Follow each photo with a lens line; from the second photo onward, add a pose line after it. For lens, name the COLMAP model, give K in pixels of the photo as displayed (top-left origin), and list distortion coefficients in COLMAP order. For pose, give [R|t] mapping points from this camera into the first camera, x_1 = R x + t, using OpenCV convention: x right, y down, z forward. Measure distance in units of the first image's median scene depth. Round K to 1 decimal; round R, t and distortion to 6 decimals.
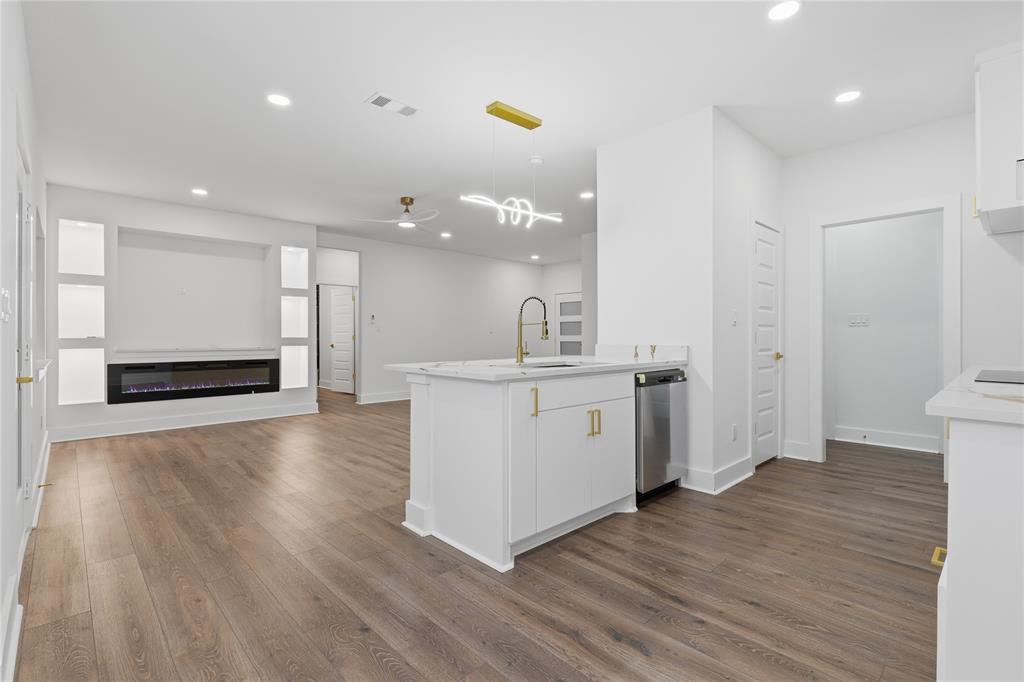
lens RADIAL K [[466.0, 0, 509.5], [0, 466.0, 335.7], [0, 0, 1]] dist [0.000212, 0.000552]
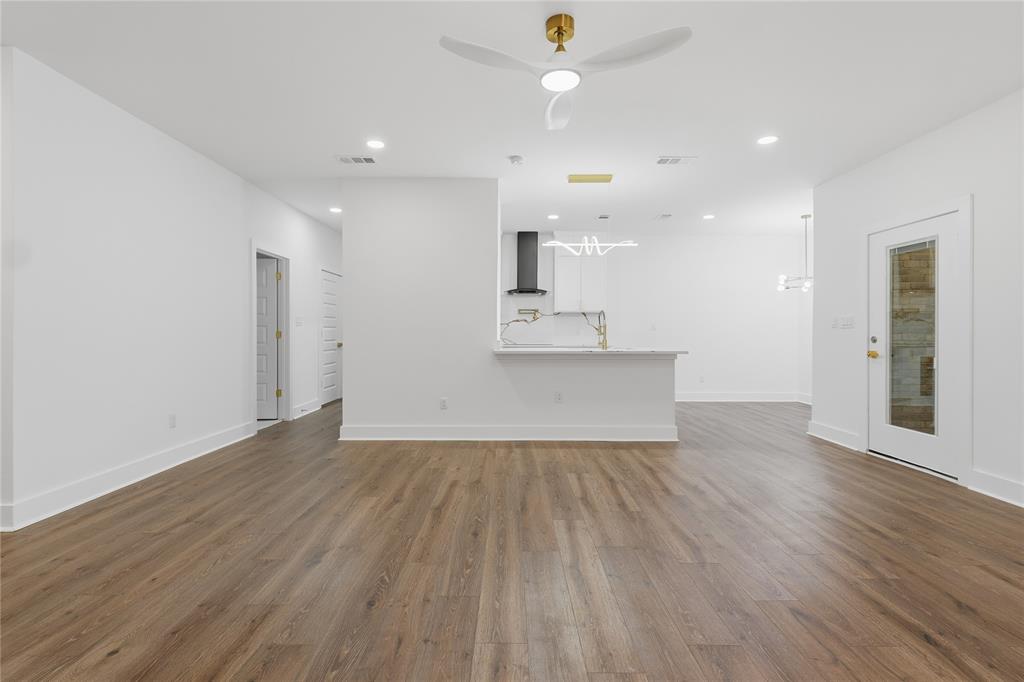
lens RADIAL K [[466.0, 0, 509.5], [0, 466.0, 335.7], [0, 0, 1]] dist [0.000212, 0.000552]
pose [[-0.716954, -0.003369, 0.697113, -0.503575], [-0.002214, 0.999994, 0.002555, 0.001879], [-0.697117, 0.000288, -0.716957, 1.373465]]
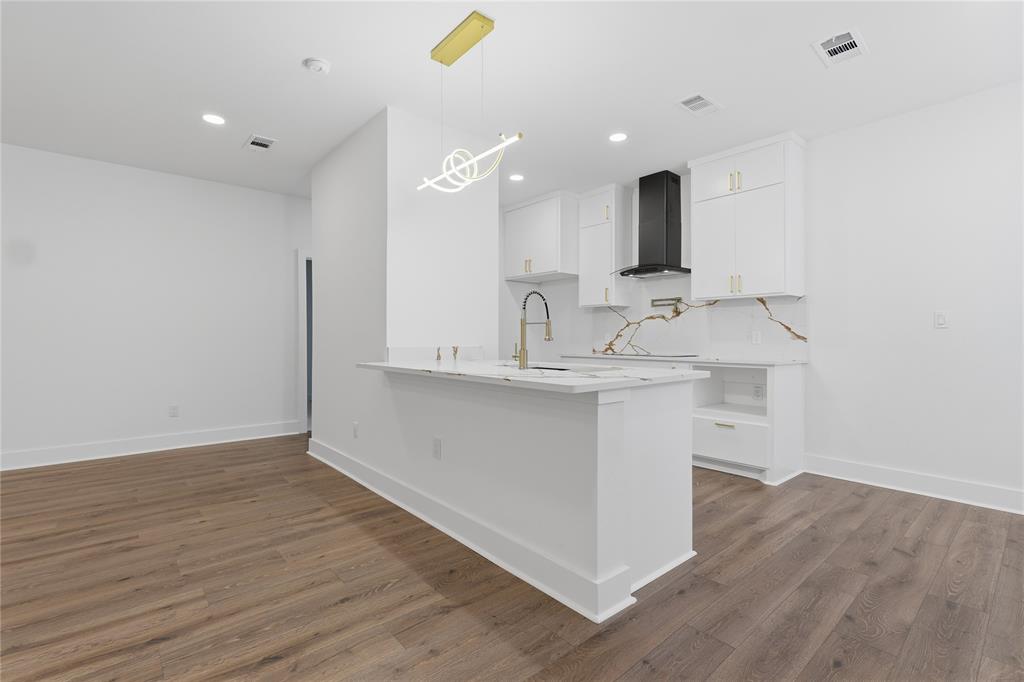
lens RADIAL K [[466.0, 0, 509.5], [0, 466.0, 335.7], [0, 0, 1]] dist [0.000212, 0.000552]
pose [[0.054380, 0.008285, 0.998486, -0.452592], [-0.002172, 0.999964, -0.008179, 0.003440], [-0.998518, -0.001724, 0.054396, 0.551846]]
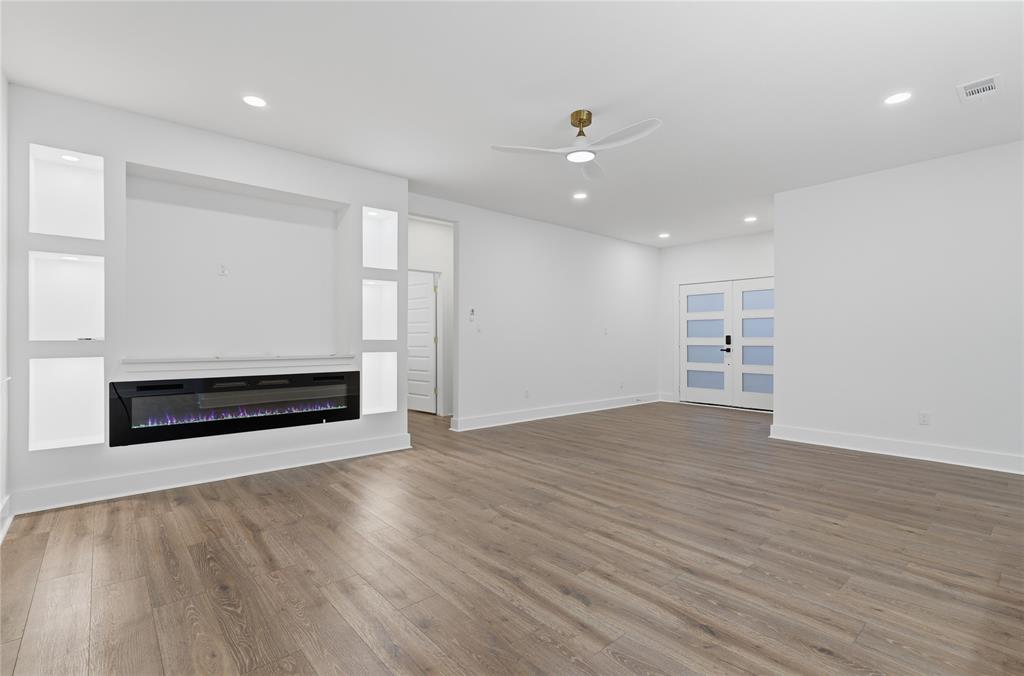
lens RADIAL K [[473.5, 0, 512.0], [0, 473.5, 338.0], [0, 0, 1]] dist [0.001381, 0.000683]
pose [[0.999009, 0.001435, -0.044476, -0.288168], [-0.001465, 0.999999, -0.000642, 0.001410], [0.044475, 0.000707, 0.999010, 0.379103]]
